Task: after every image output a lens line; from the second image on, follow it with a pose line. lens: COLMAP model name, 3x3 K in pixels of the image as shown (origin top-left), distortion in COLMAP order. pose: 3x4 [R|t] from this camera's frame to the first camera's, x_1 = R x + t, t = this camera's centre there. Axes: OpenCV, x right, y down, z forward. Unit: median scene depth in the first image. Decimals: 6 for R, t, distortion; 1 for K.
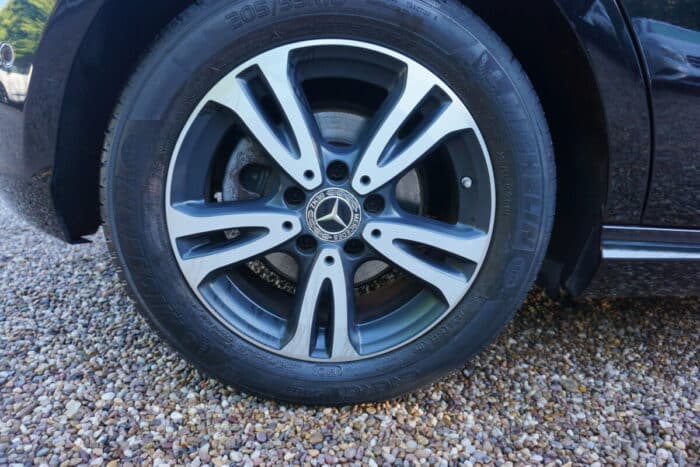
lens RADIAL K [[485.2, 0, 350.0], [0, 485.2, 233.5], [0, 0, 1]] dist [-0.001538, 0.000750]
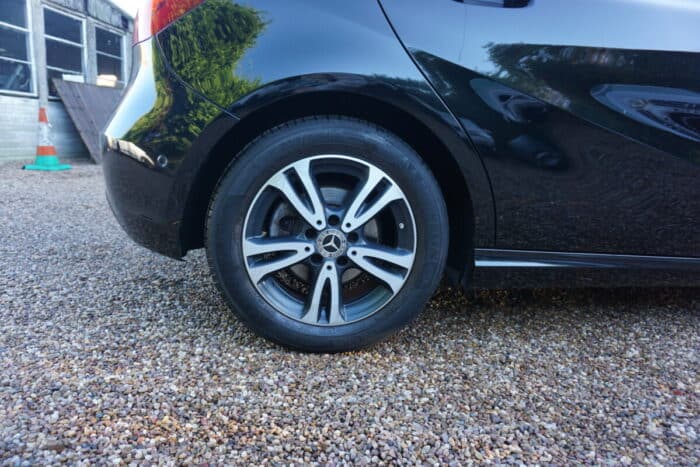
lens RADIAL K [[468.9, 0, 349.4], [0, 468.9, 228.9], [0, 0, 1]] dist [-0.051291, 0.040026]
pose [[0.997799, -0.003528, 0.066211, -0.084520], [0.008944, 0.996617, -0.081693, 0.054481], [-0.065699, 0.082105, 0.994456, -0.815271]]
